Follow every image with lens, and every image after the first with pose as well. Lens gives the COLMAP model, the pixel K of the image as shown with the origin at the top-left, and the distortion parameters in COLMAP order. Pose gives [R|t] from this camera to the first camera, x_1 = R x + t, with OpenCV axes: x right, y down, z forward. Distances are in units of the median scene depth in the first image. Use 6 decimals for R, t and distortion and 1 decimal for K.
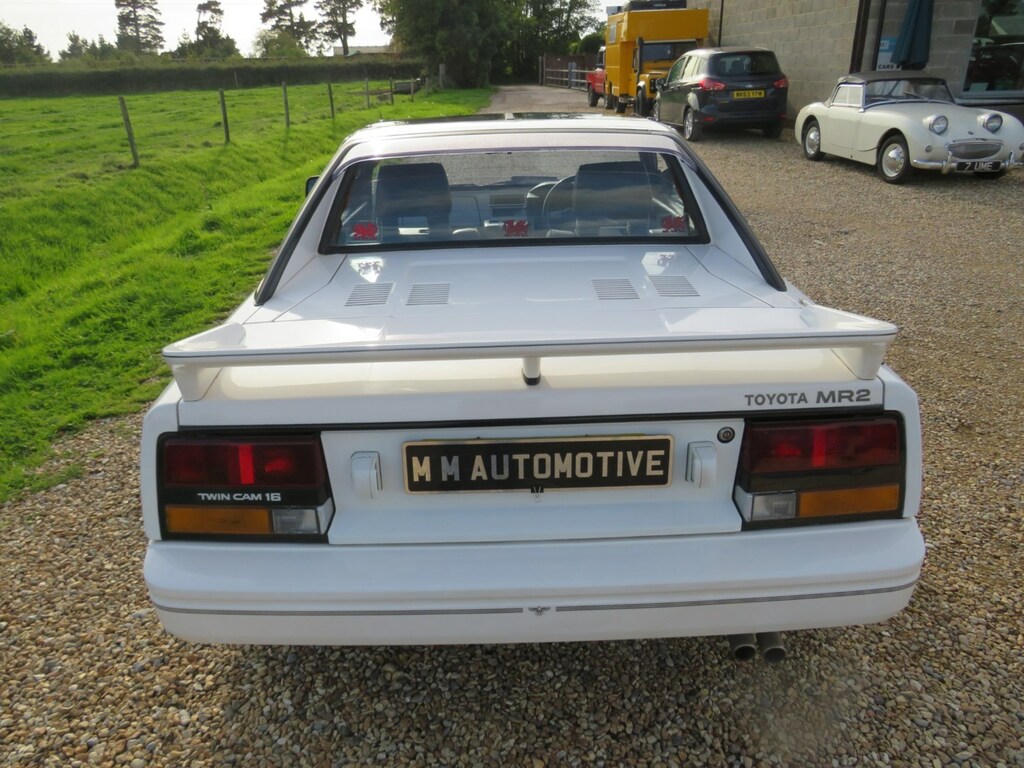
lens RADIAL K [[723.0, 0, 548.7], [0, 723.0, 345.7], [0, 0, 1]] dist [-0.013209, -0.010764]
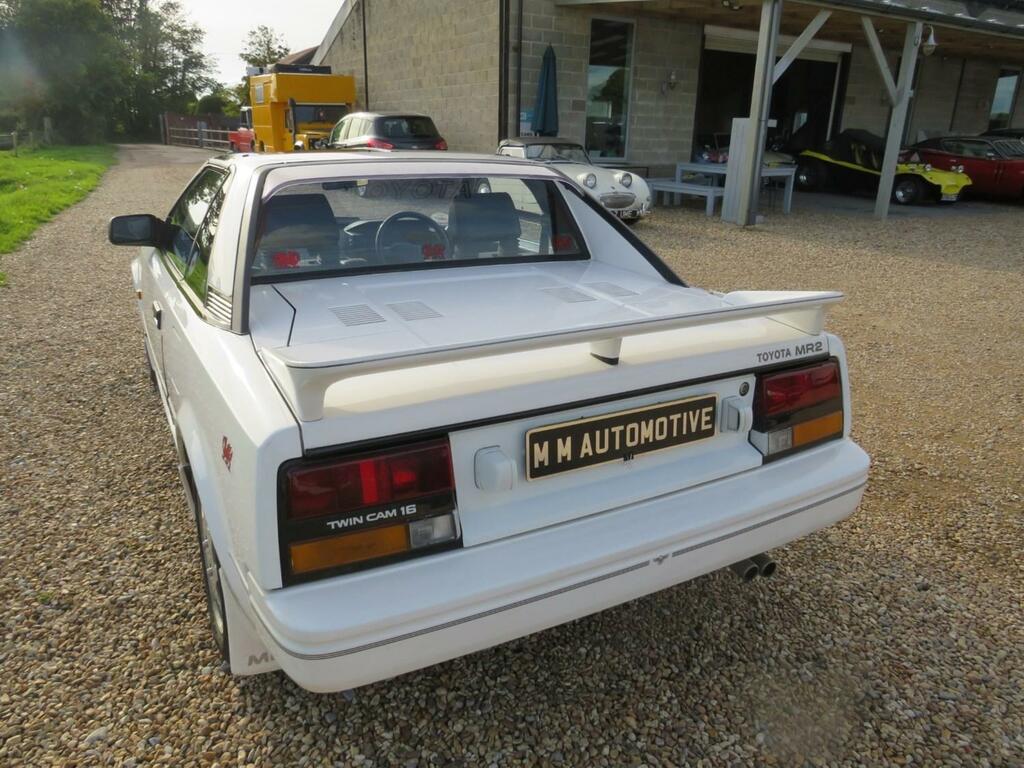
lens RADIAL K [[723.0, 0, 469.8], [0, 723.0, 359.1], [0, 0, 1]] dist [-0.013209, -0.010764]
pose [[0.888494, -0.095620, 0.448815, -0.722213], [0.129064, 0.990640, -0.044445, 0.066489], [-0.440364, 0.097415, 0.892519, 0.095050]]
